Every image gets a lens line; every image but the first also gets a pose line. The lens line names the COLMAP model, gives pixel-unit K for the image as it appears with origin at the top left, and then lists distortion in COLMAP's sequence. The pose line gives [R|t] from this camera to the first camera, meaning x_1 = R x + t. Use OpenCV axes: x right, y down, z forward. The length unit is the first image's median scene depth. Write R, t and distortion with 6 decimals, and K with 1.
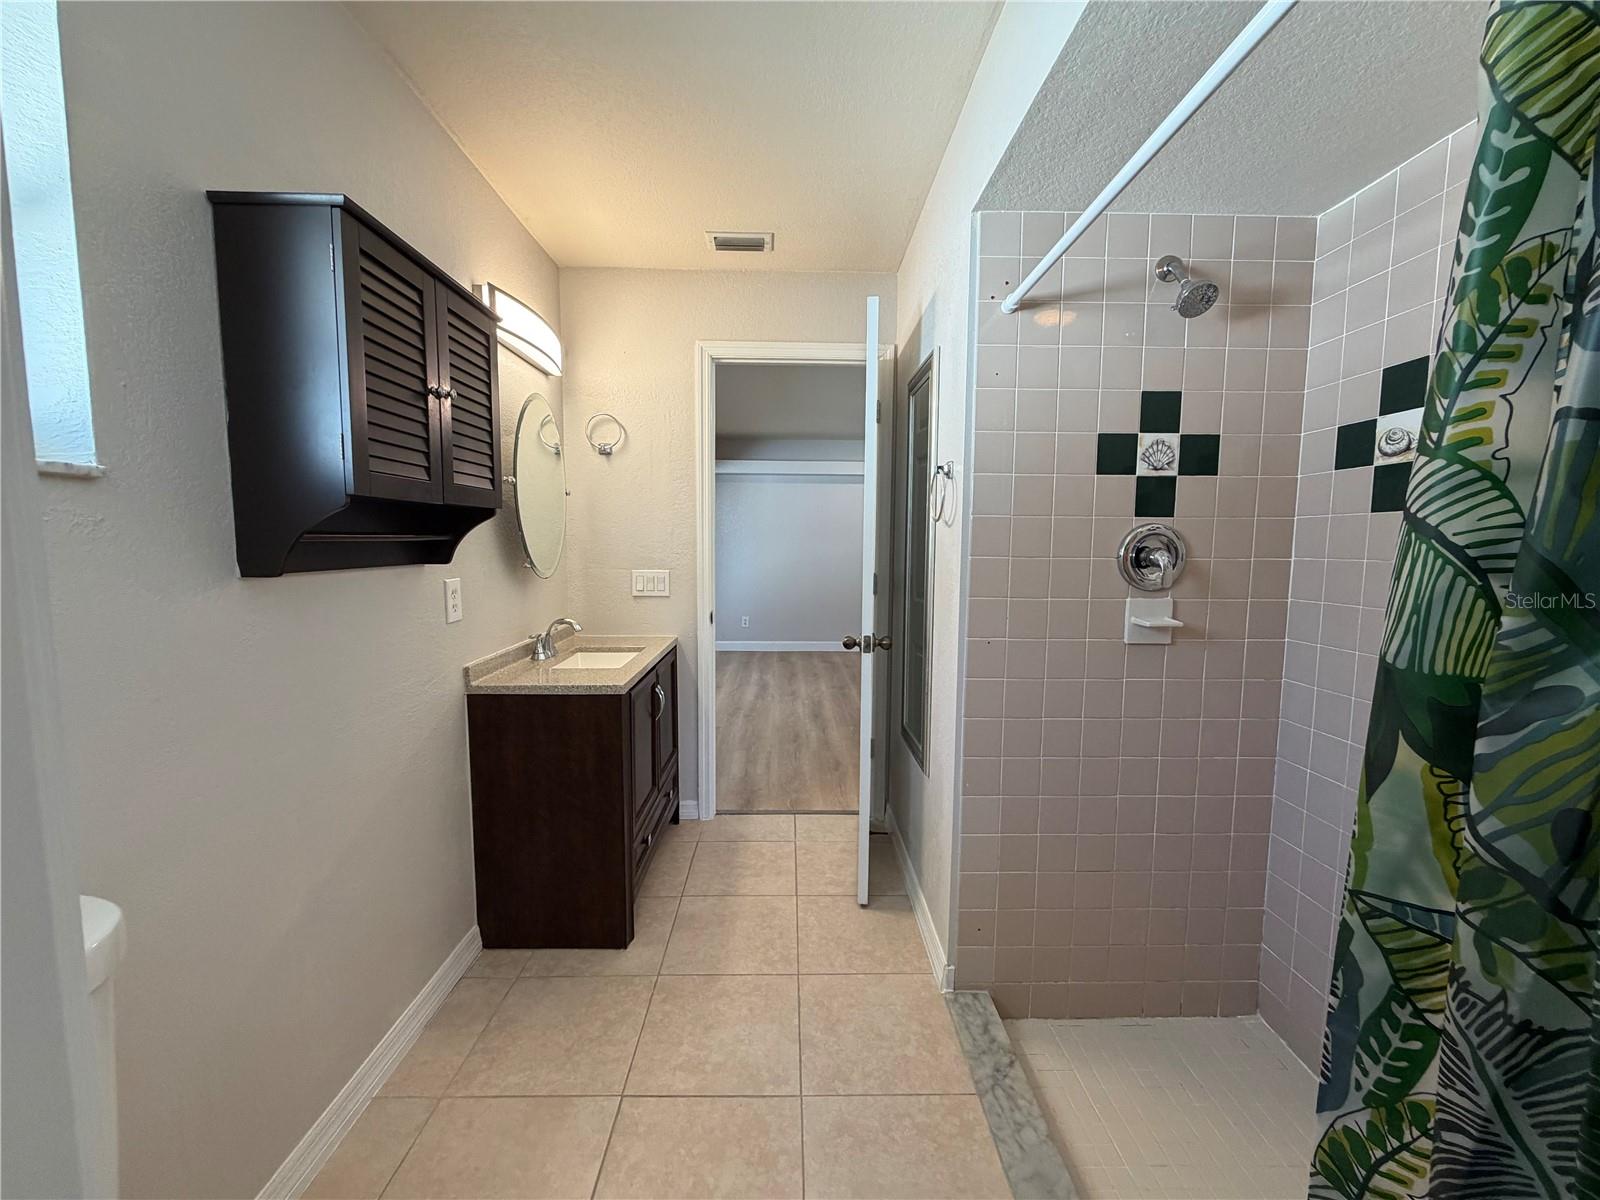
lens RADIAL K [[634.2, 0, 801.6], [0, 634.2, 599.9], [0, 0, 1]] dist [-0.001856, -0.000674]
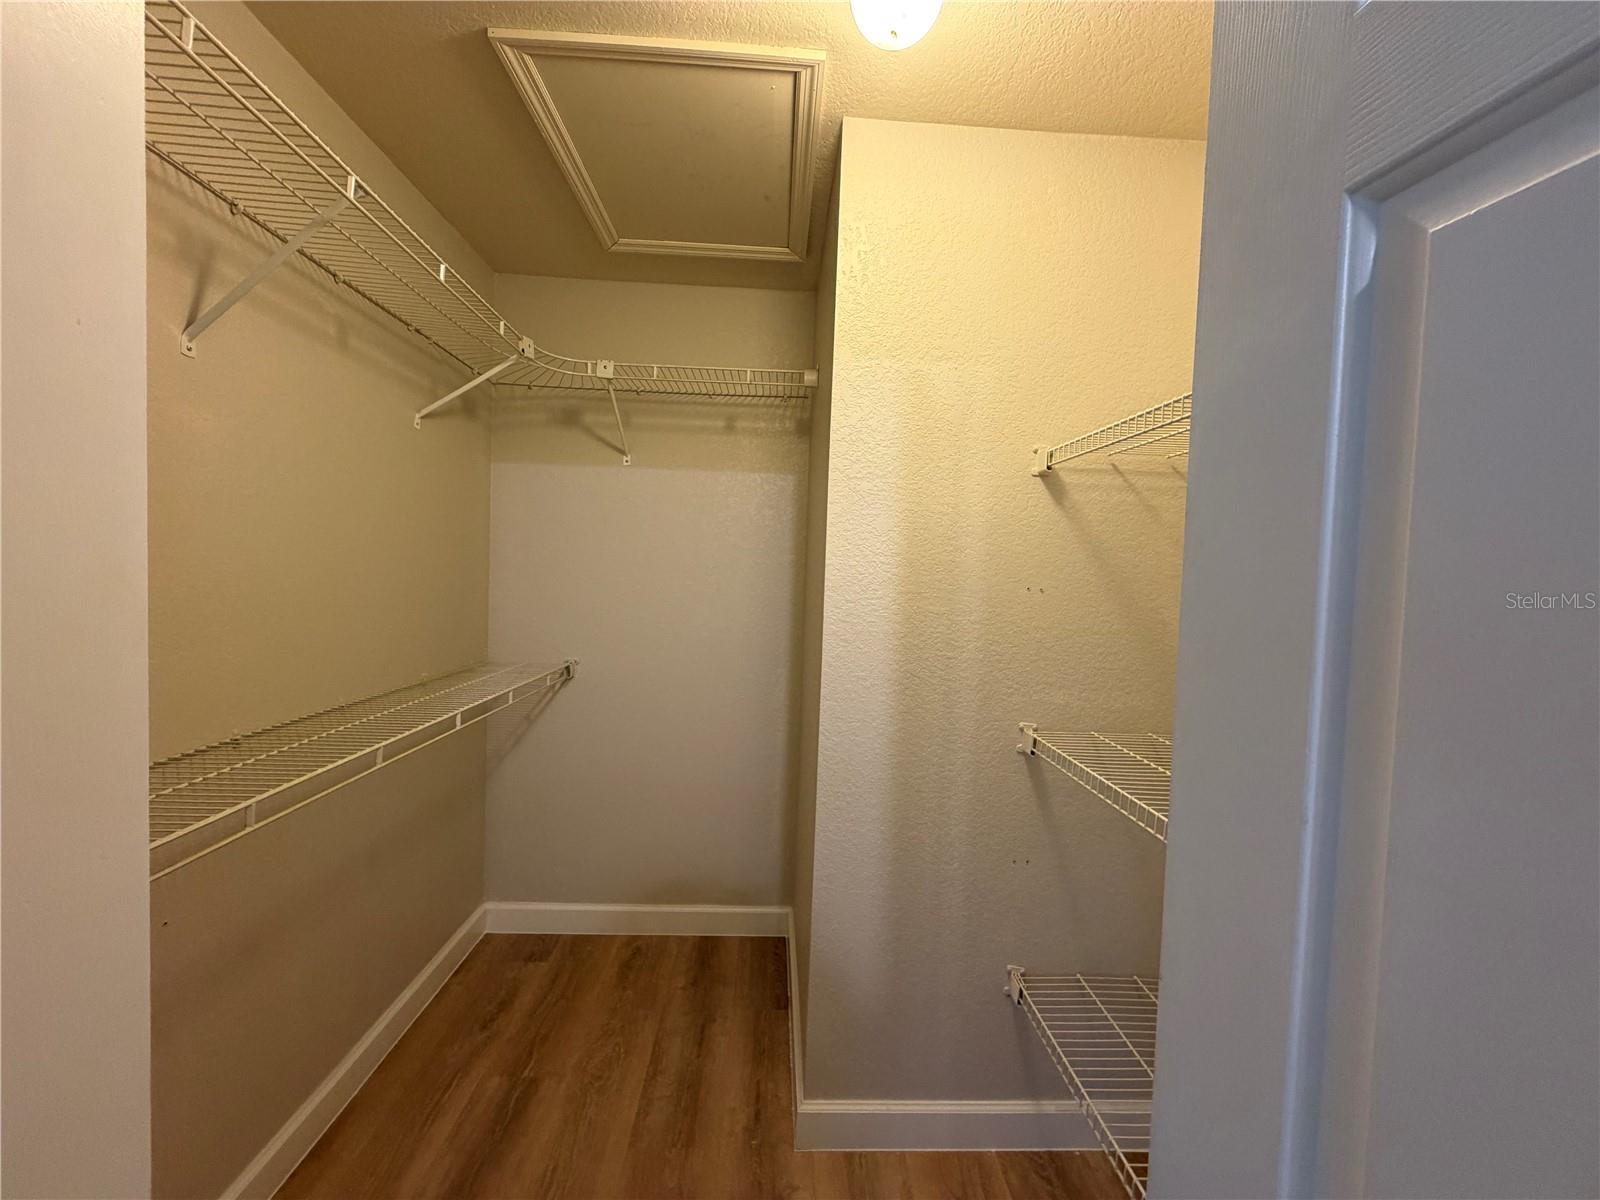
lens RADIAL K [[634.2, 0, 801.6], [0, 634.2, 599.9], [0, 0, 1]] dist [-0.001856, -0.000674]
pose [[-0.998716, -0.043962, -0.025161, -0.133602], [-0.046883, 0.990328, 0.130584, -0.137934], [0.019177, 0.131596, -0.991118, 1.417893]]
